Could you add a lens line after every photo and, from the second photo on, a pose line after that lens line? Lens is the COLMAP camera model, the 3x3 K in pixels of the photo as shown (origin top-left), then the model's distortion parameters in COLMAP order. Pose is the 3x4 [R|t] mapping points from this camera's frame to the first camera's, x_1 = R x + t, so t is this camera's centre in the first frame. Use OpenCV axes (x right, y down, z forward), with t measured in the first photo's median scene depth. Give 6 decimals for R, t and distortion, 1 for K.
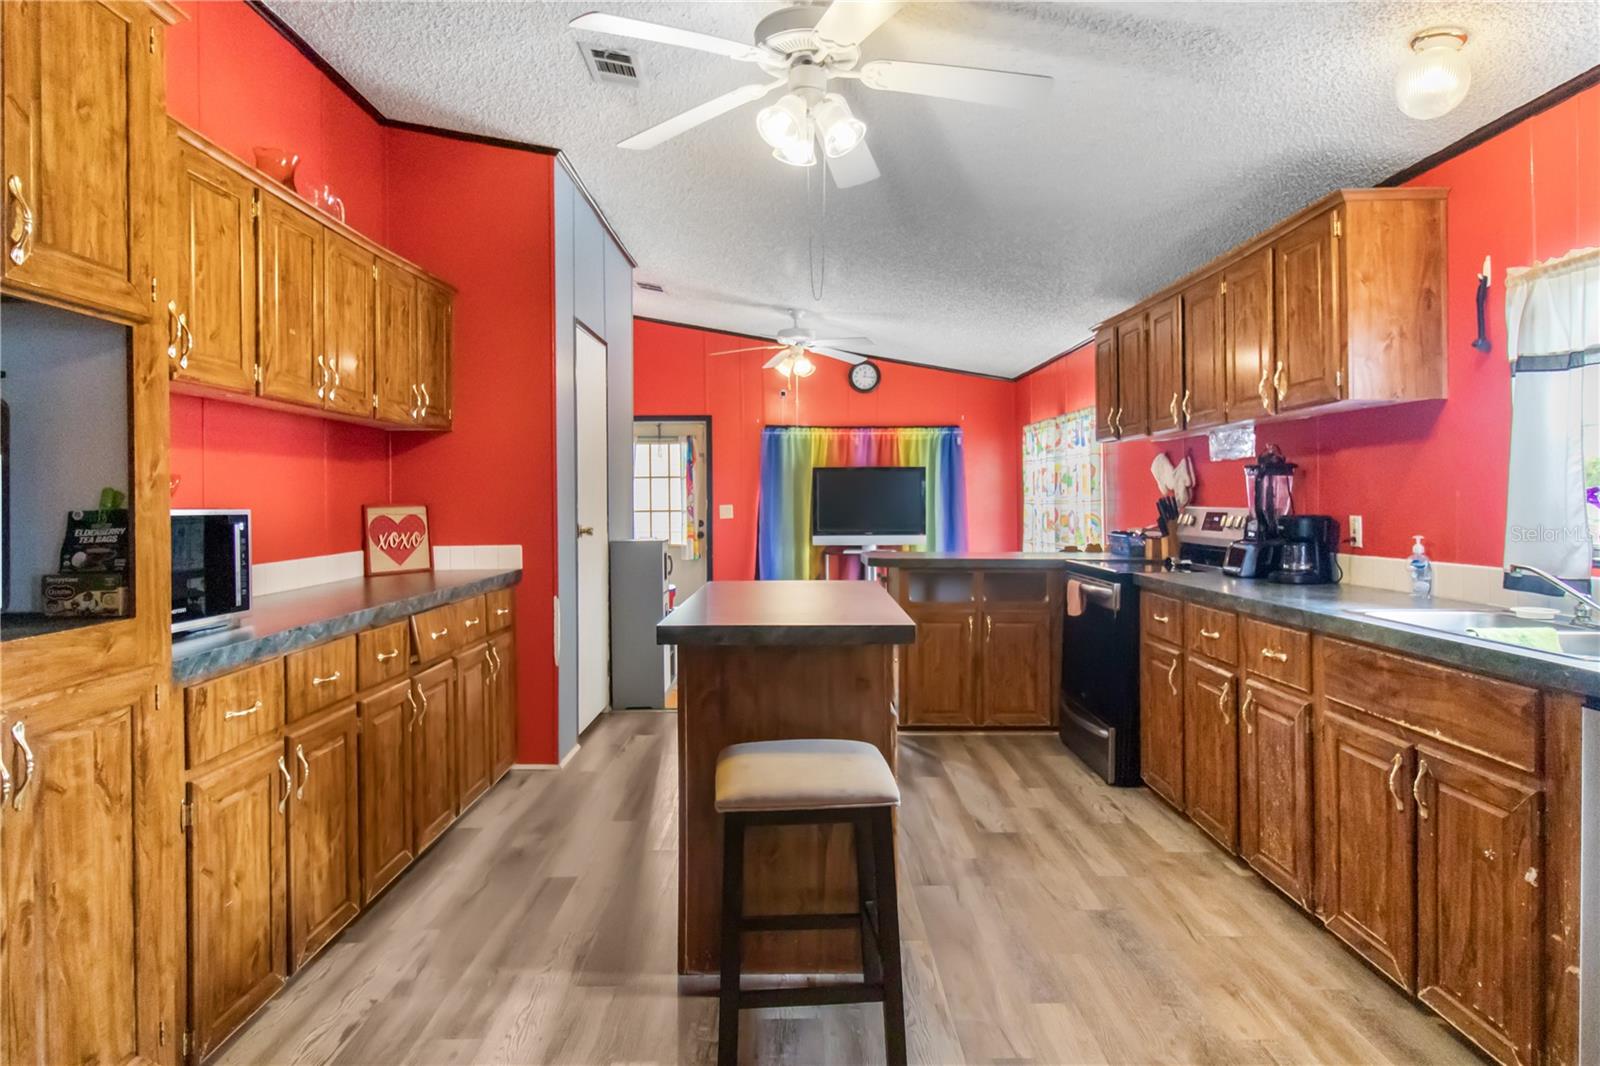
lens RADIAL K [[935.5, 0, 801.7], [0, 935.5, 505.6], [0, 0, 1]] dist [-0.004345, -0.000746]
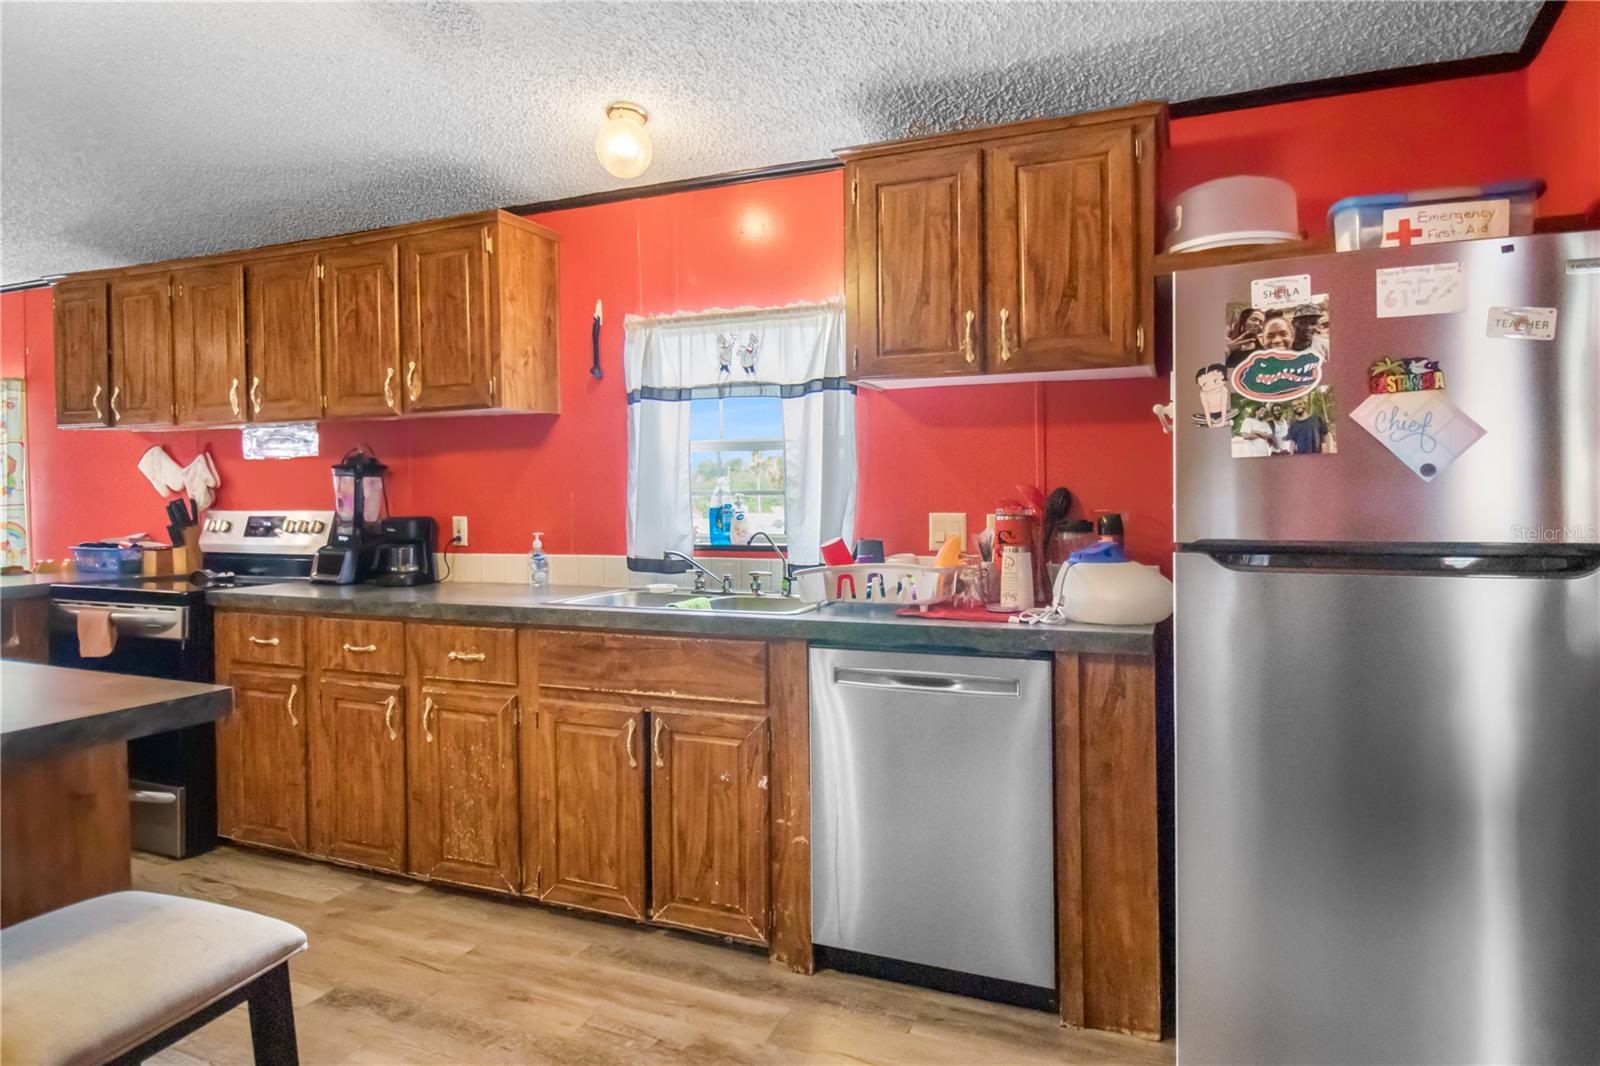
lens RADIAL K [[935.5, 0, 762.7], [0, 935.5, 506.5], [0, 0, 1]] dist [-0.004345, -0.000746]
pose [[0.390227, -0.008092, 0.920683, -0.287293], [0.011454, 0.999927, 0.003934, -0.000676], [-0.920647, 0.009010, 0.390291, 0.310093]]
